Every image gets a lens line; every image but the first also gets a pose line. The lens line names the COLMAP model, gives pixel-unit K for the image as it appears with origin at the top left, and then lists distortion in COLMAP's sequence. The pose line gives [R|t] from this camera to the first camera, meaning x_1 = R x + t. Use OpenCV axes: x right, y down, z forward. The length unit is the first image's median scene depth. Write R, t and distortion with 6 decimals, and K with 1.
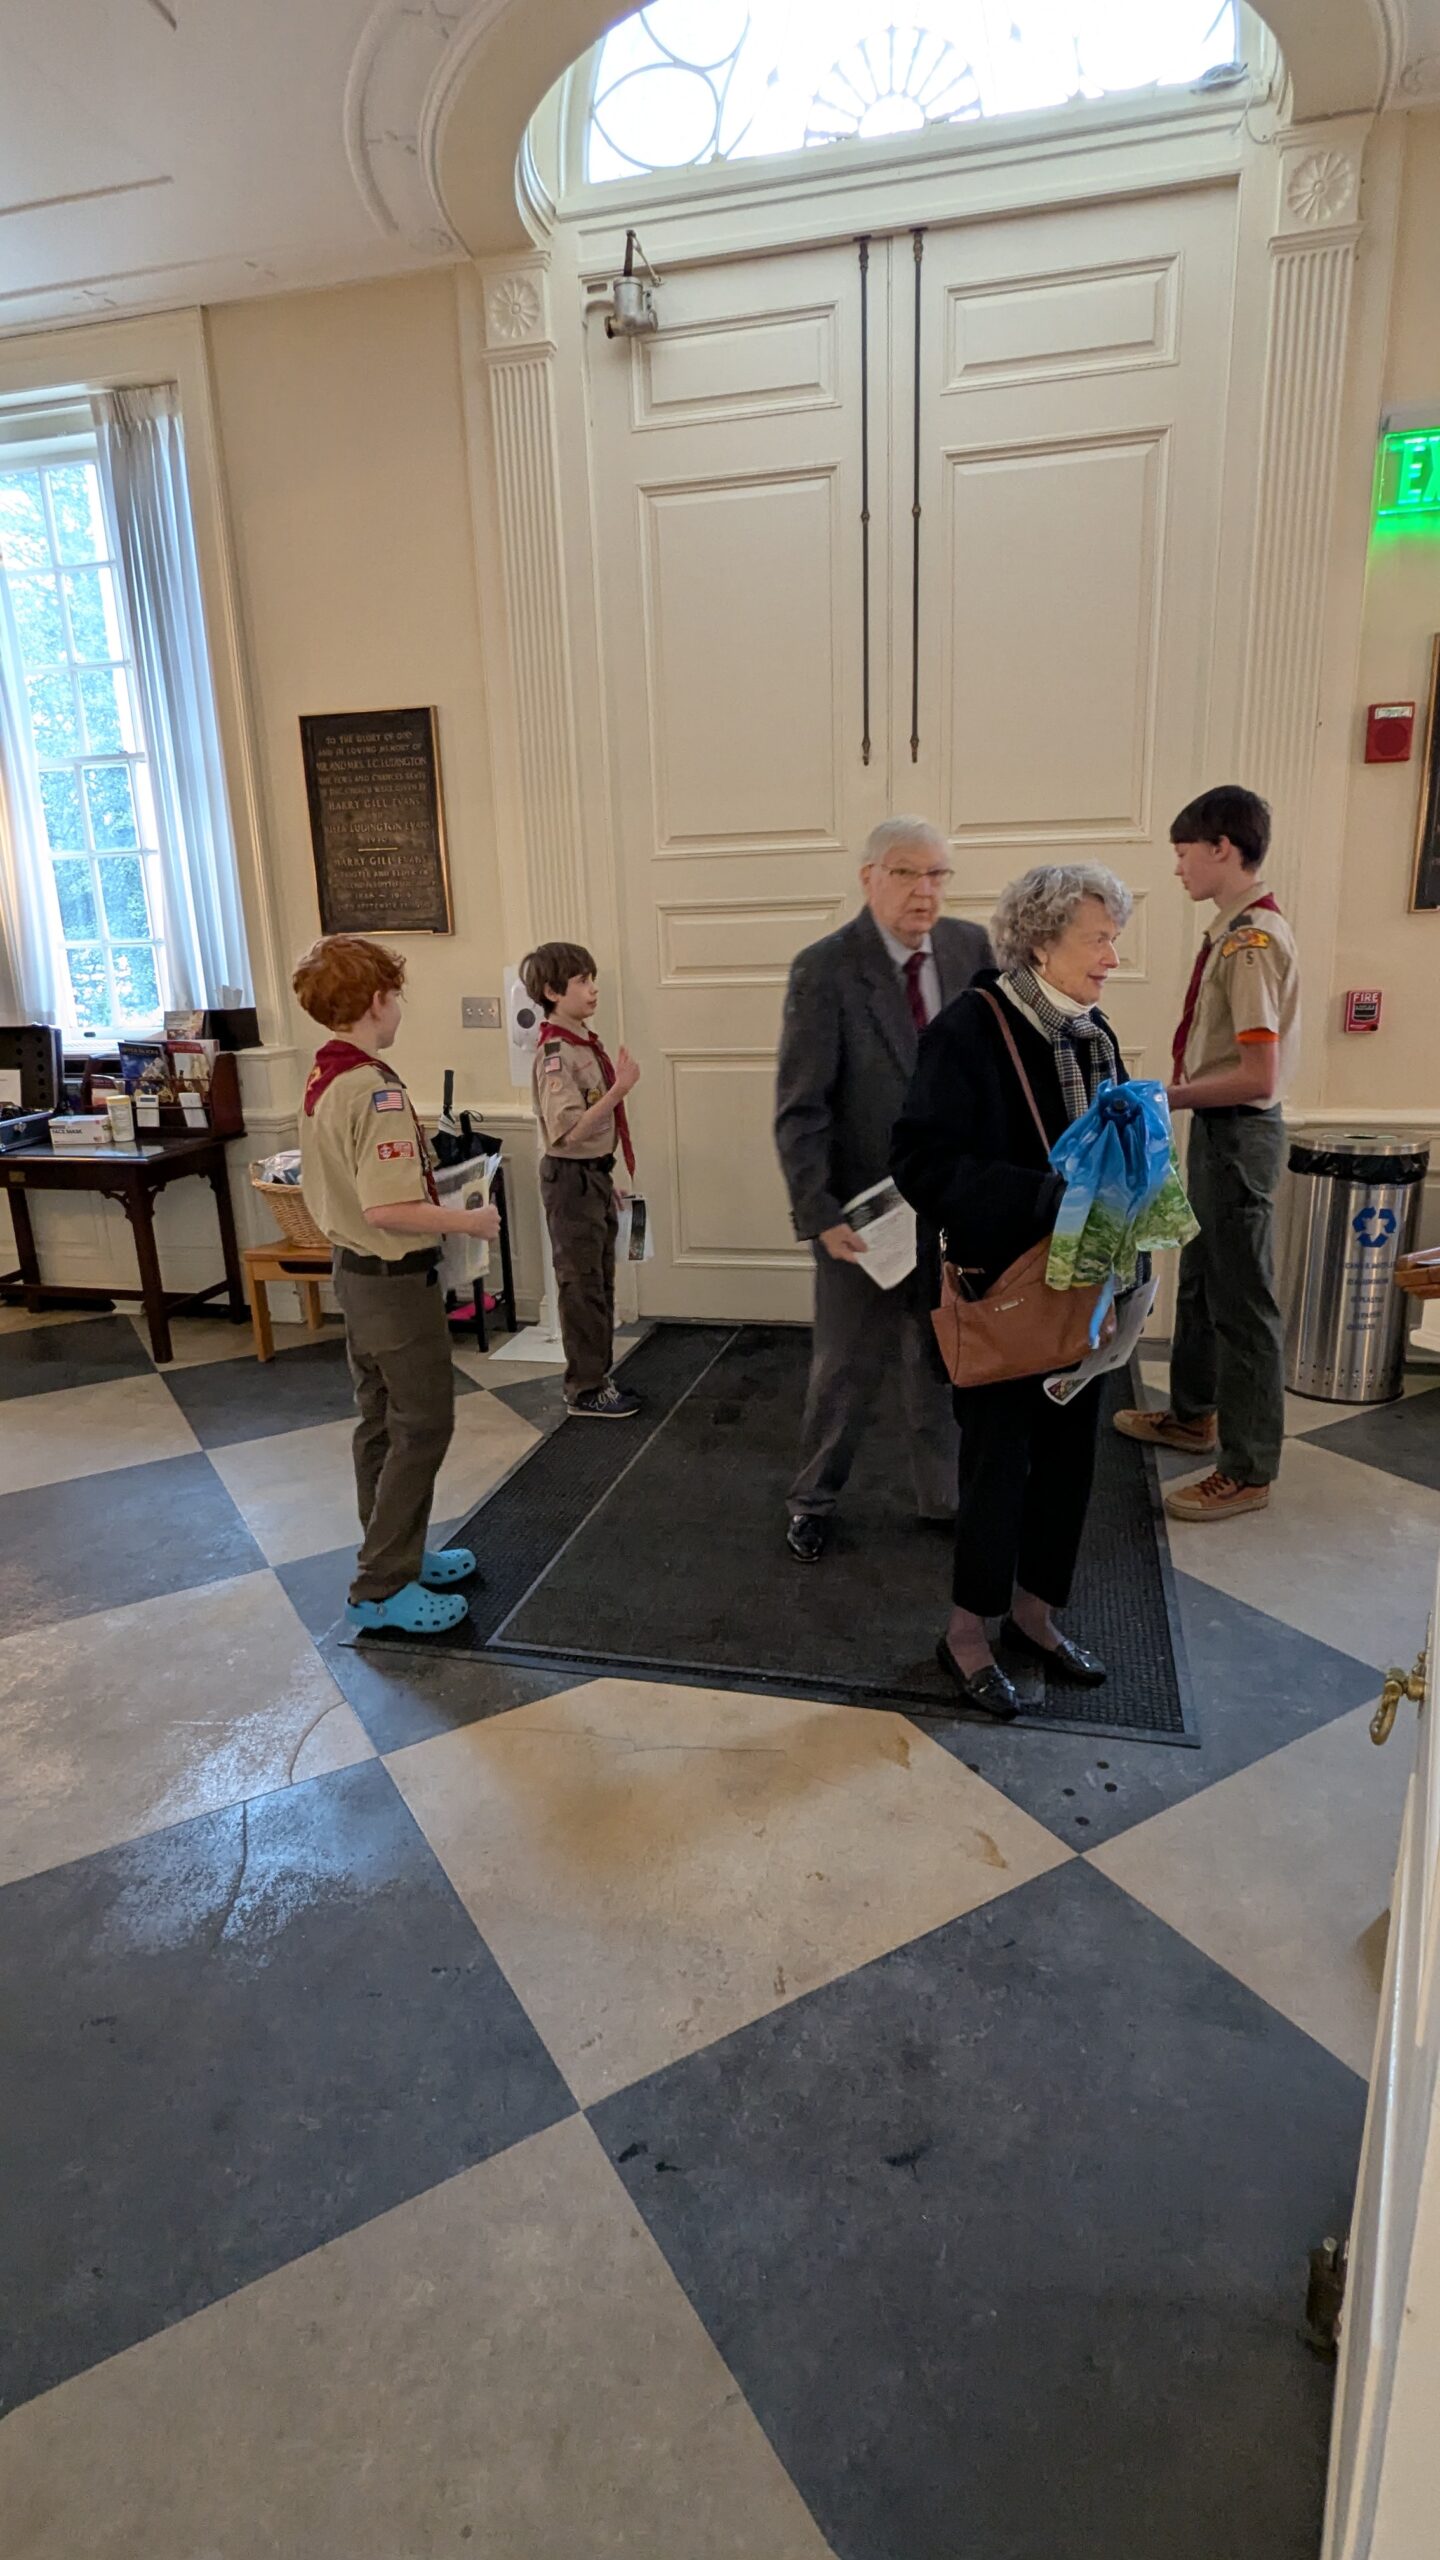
lens RADIAL K [[1292.8, 0, 720.0], [0, 1292.8, 1280.0], [0, 0, 1]] dist [0.003362, 0.001913]
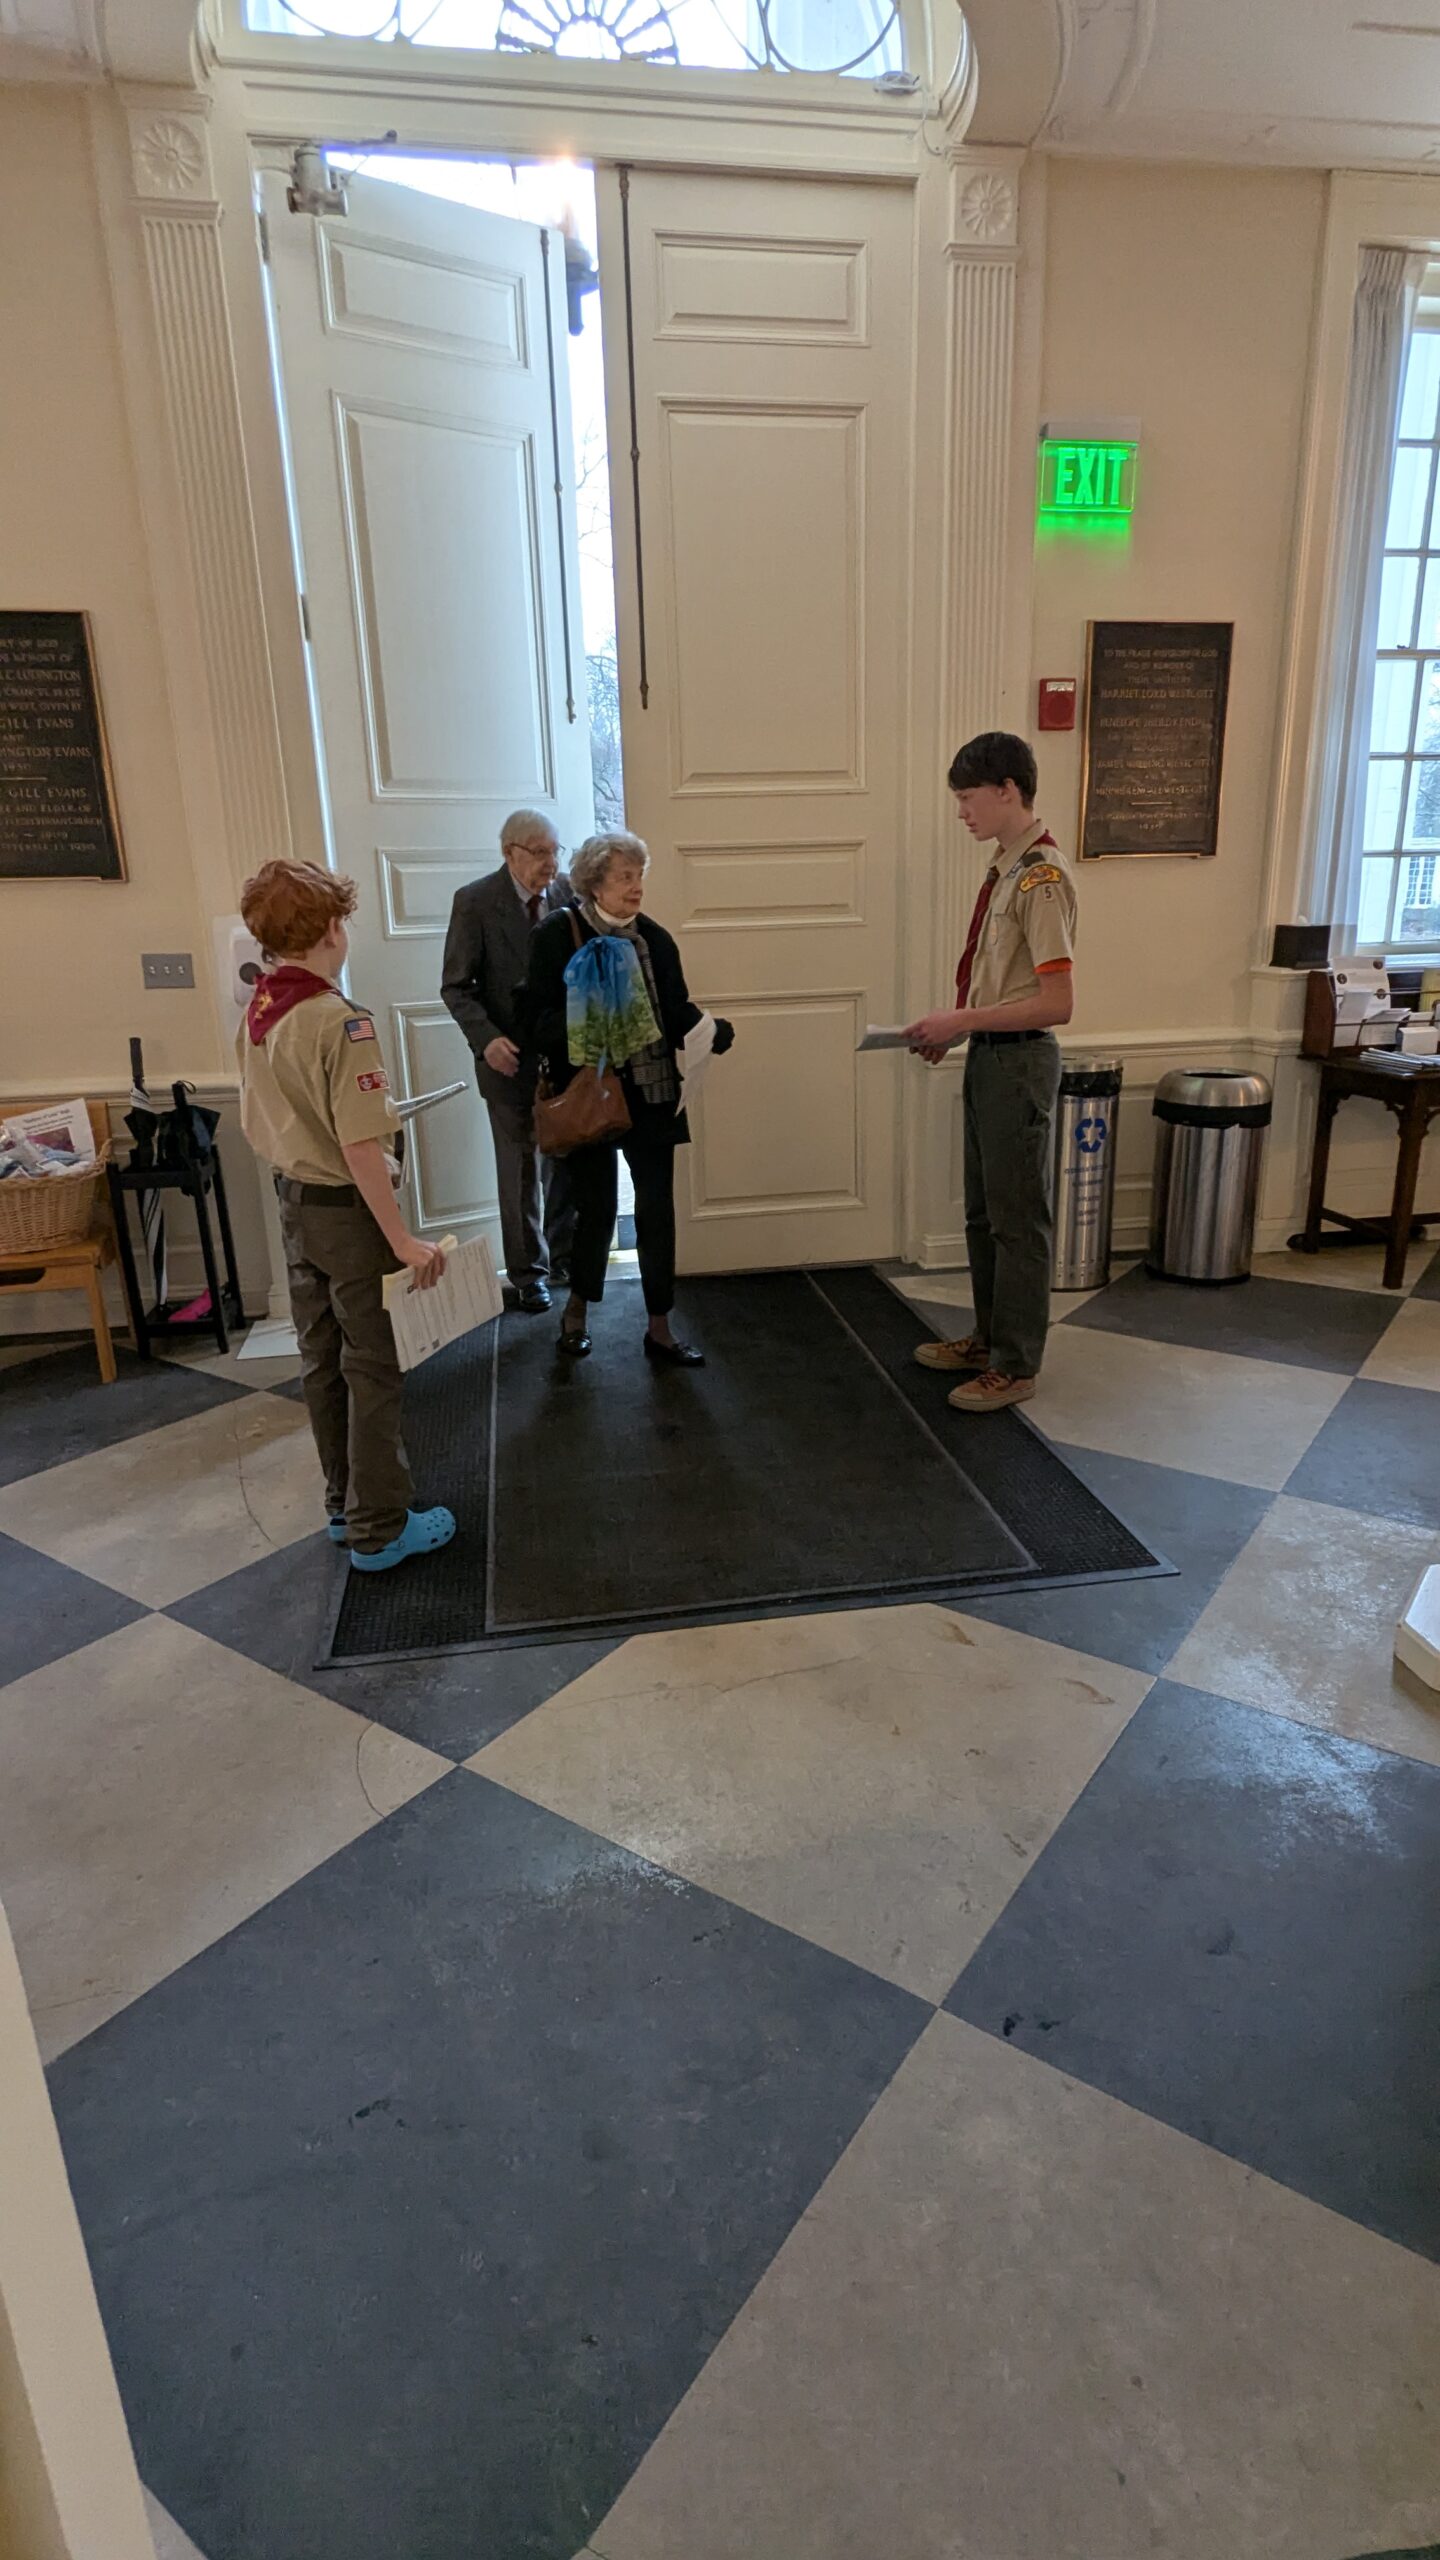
lens RADIAL K [[1292.8, 0, 720.0], [0, 1292.8, 1280.0], [0, 0, 1]] dist [0.003362, 0.001913]
pose [[0.917152, -0.110516, 0.382907, -0.258270], [0.104560, 0.993852, 0.036402, 0.011433], [-0.384576, 0.006650, 0.923069, 0.059456]]
